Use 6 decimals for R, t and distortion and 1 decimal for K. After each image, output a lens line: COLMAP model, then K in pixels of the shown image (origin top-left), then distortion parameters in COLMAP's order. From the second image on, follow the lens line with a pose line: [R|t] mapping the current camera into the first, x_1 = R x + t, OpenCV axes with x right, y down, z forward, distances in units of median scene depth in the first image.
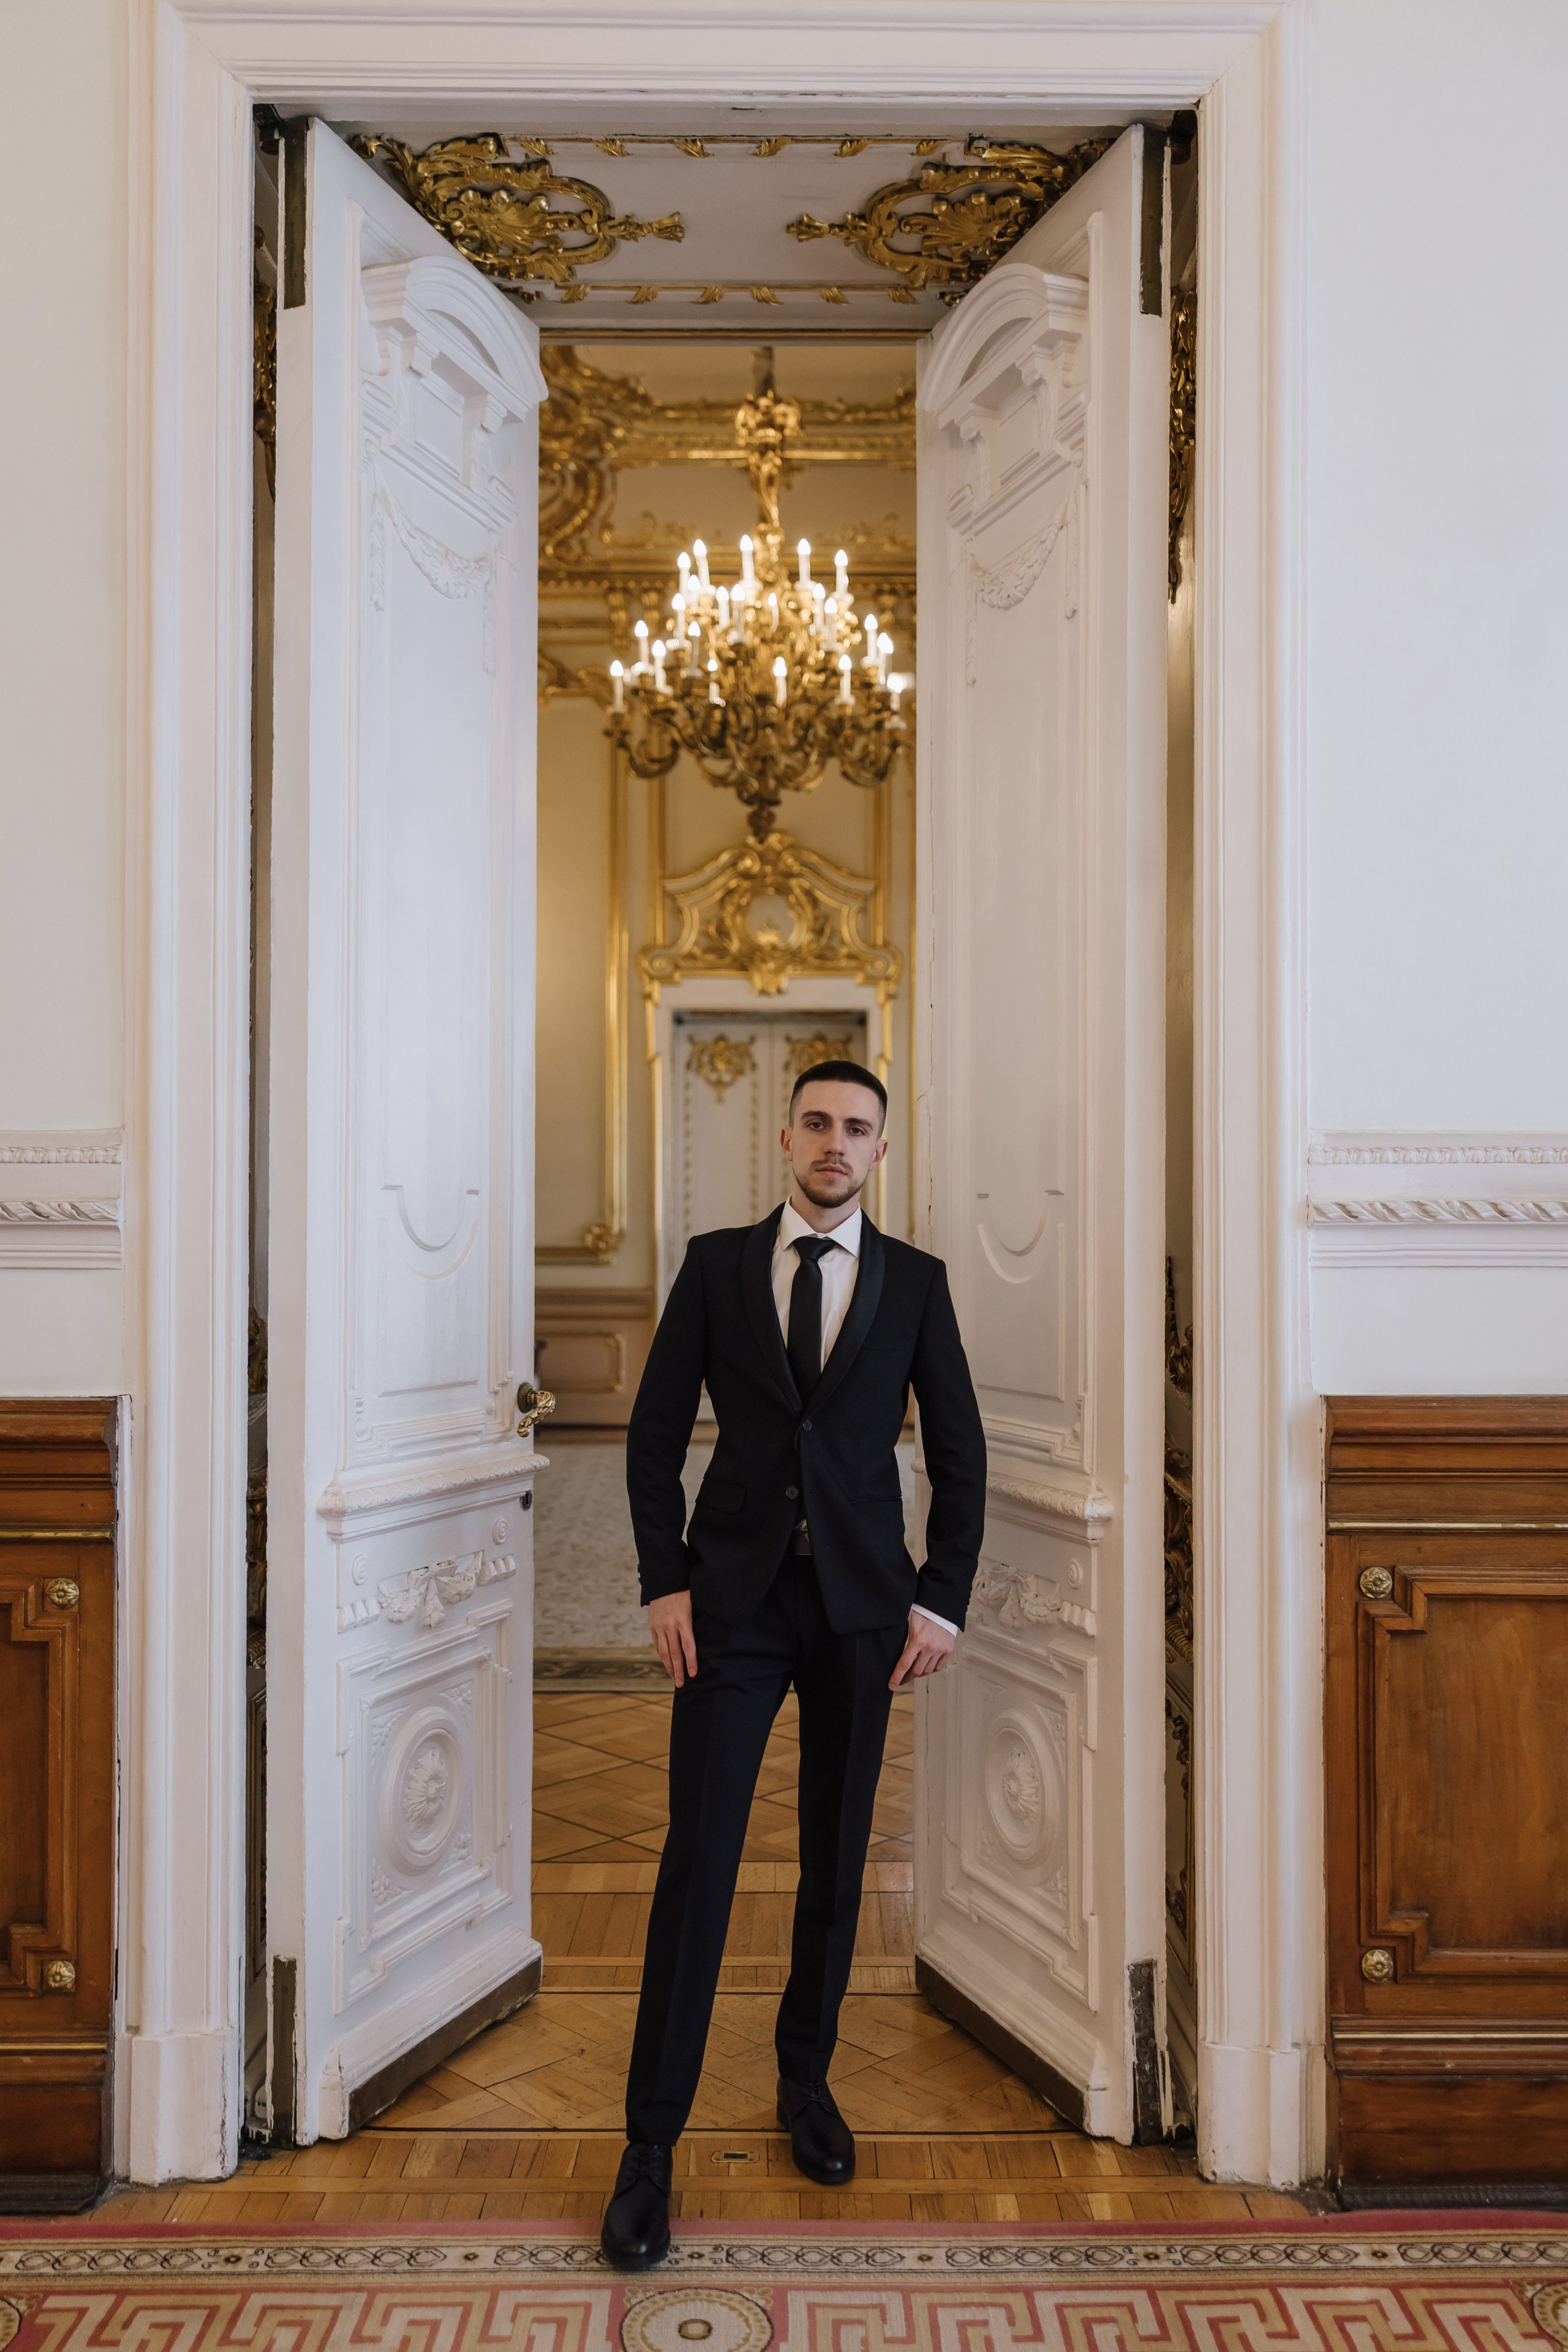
lens RADIAL K [[1855.7, 0, 784.0], [0, 1855.7, 1176.0], [0, 0, 1]] dist [-0.003380, -0.000576]
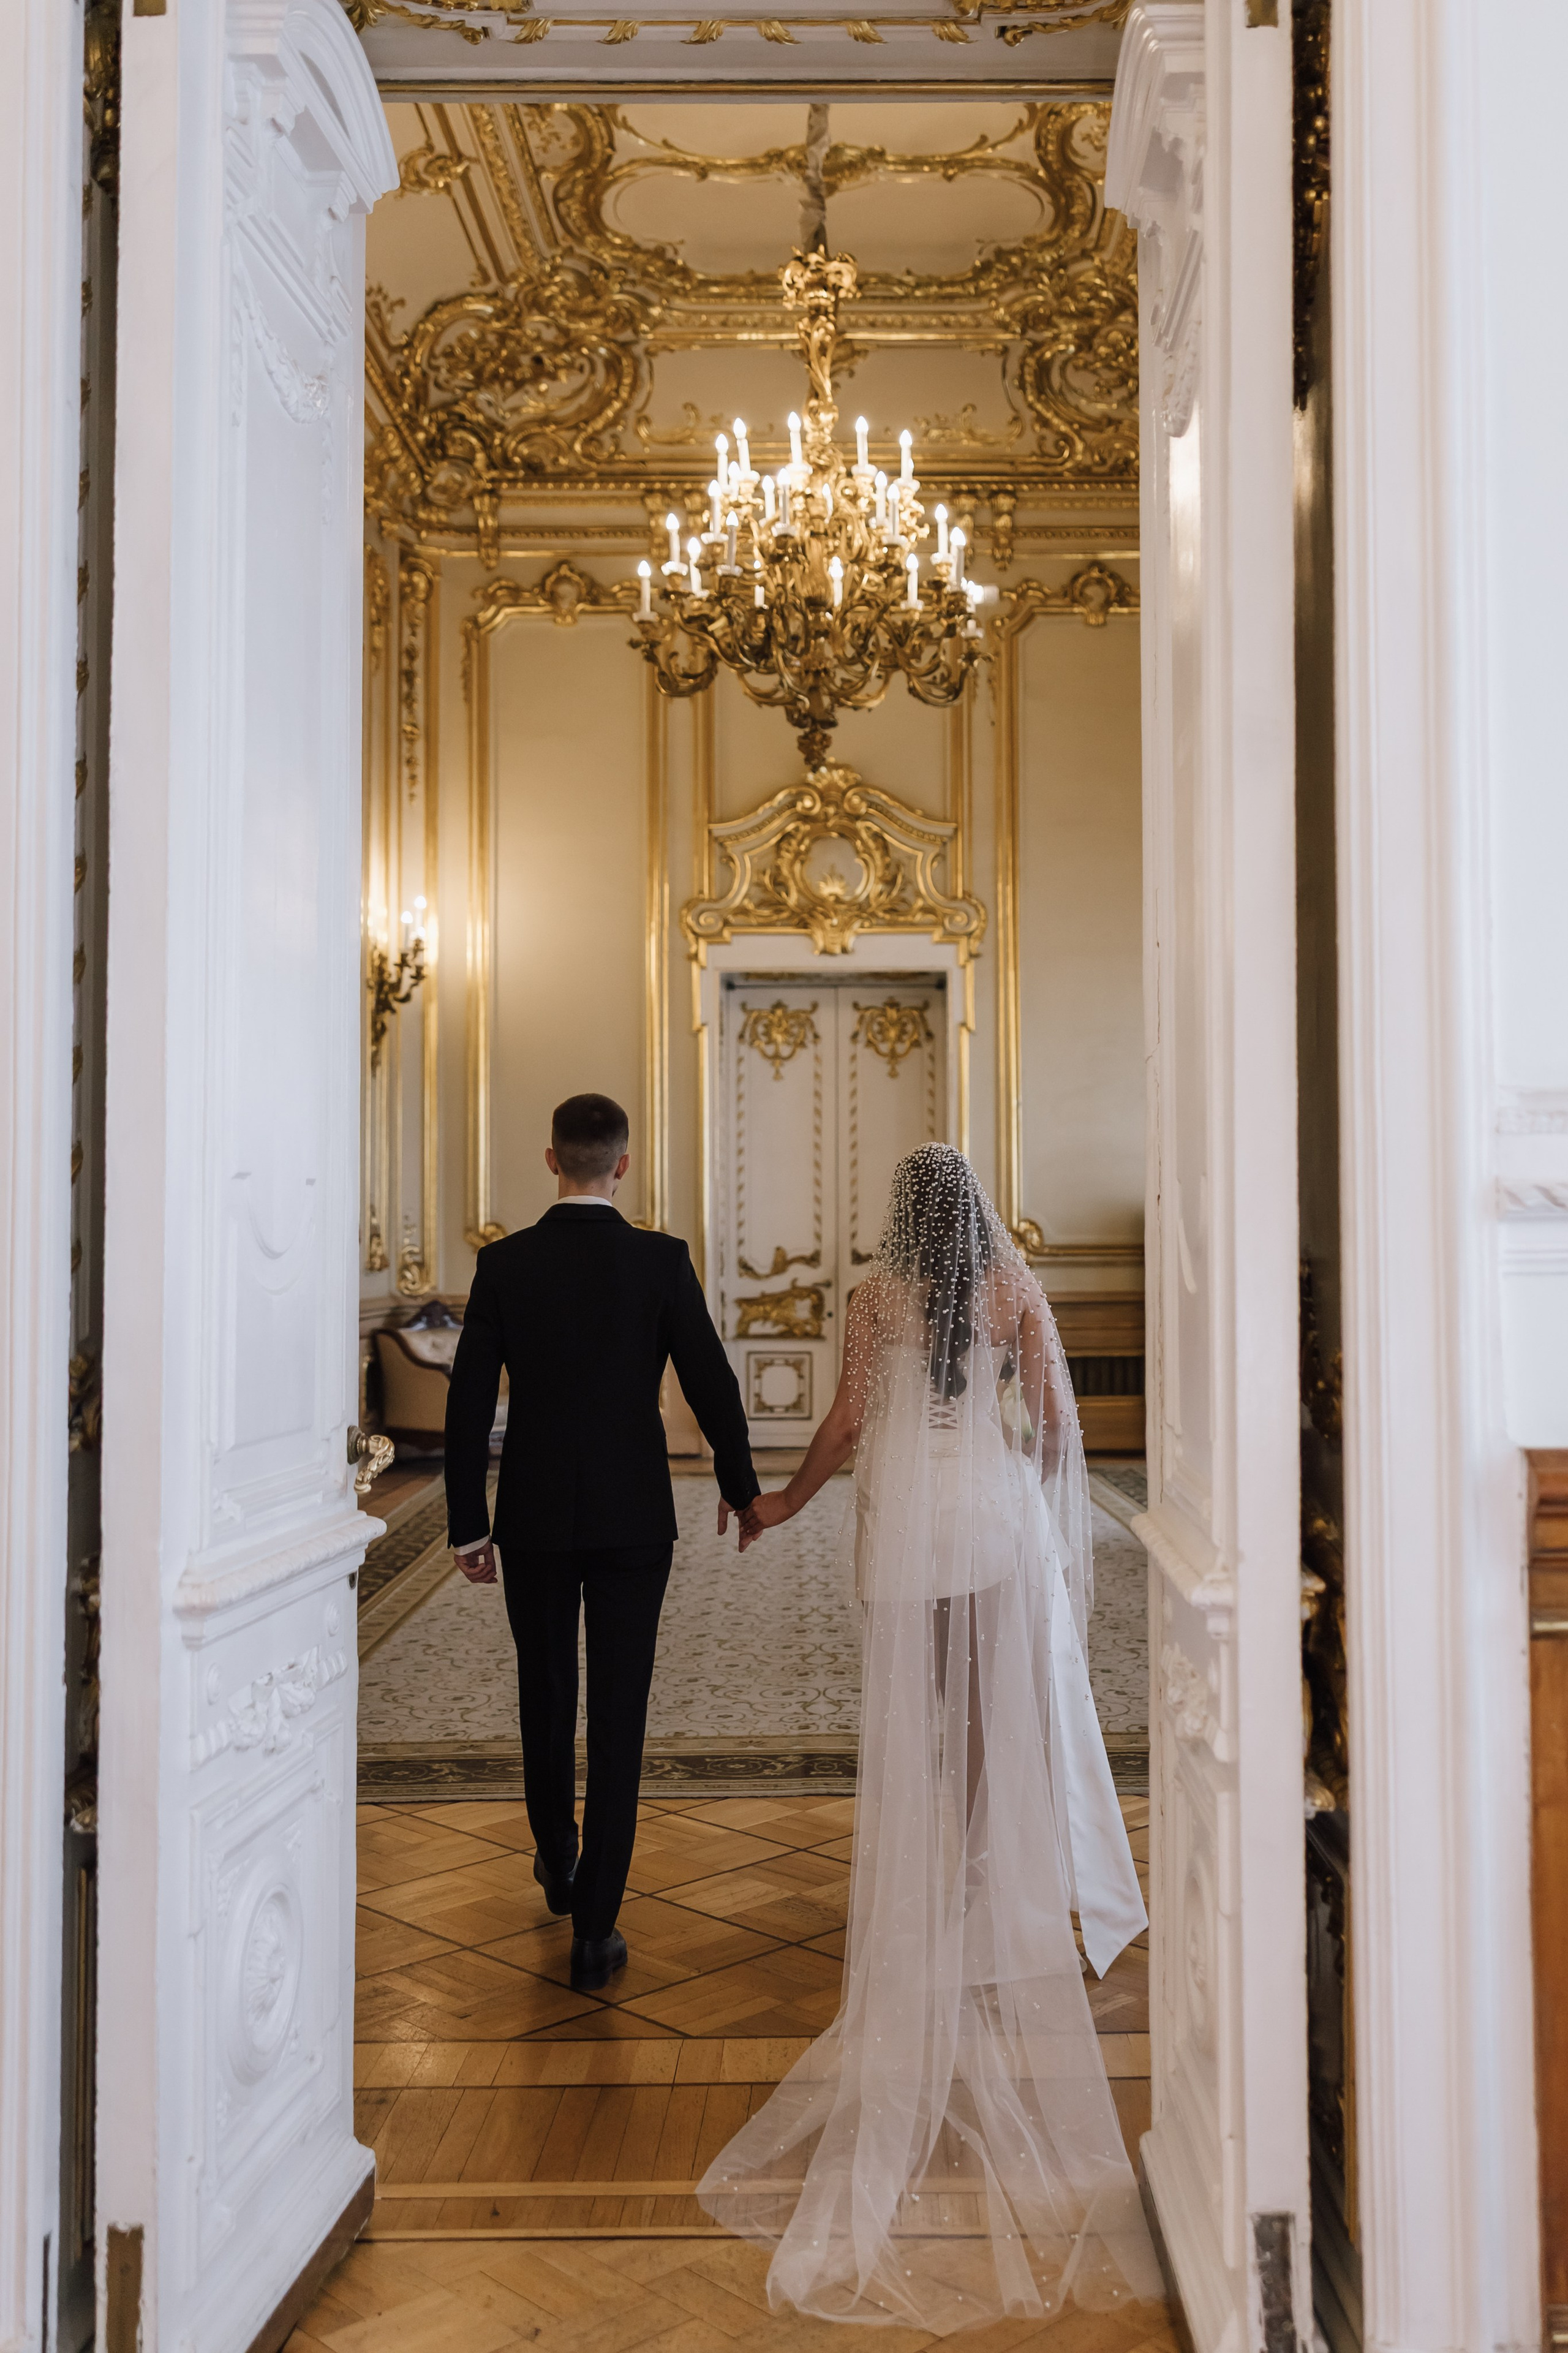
lens RADIAL K [[1882.3, 0, 906.5], [0, 1882.3, 1113.7], [0, 0, 1]] dist [0.004136, 0.001078]
pose [[0.999964, -0.006761, 0.005072, 0.023913], [0.006909, 0.999529, -0.029917, 0.003557], [-0.004867, 0.029951, 0.999540, 0.137960]]
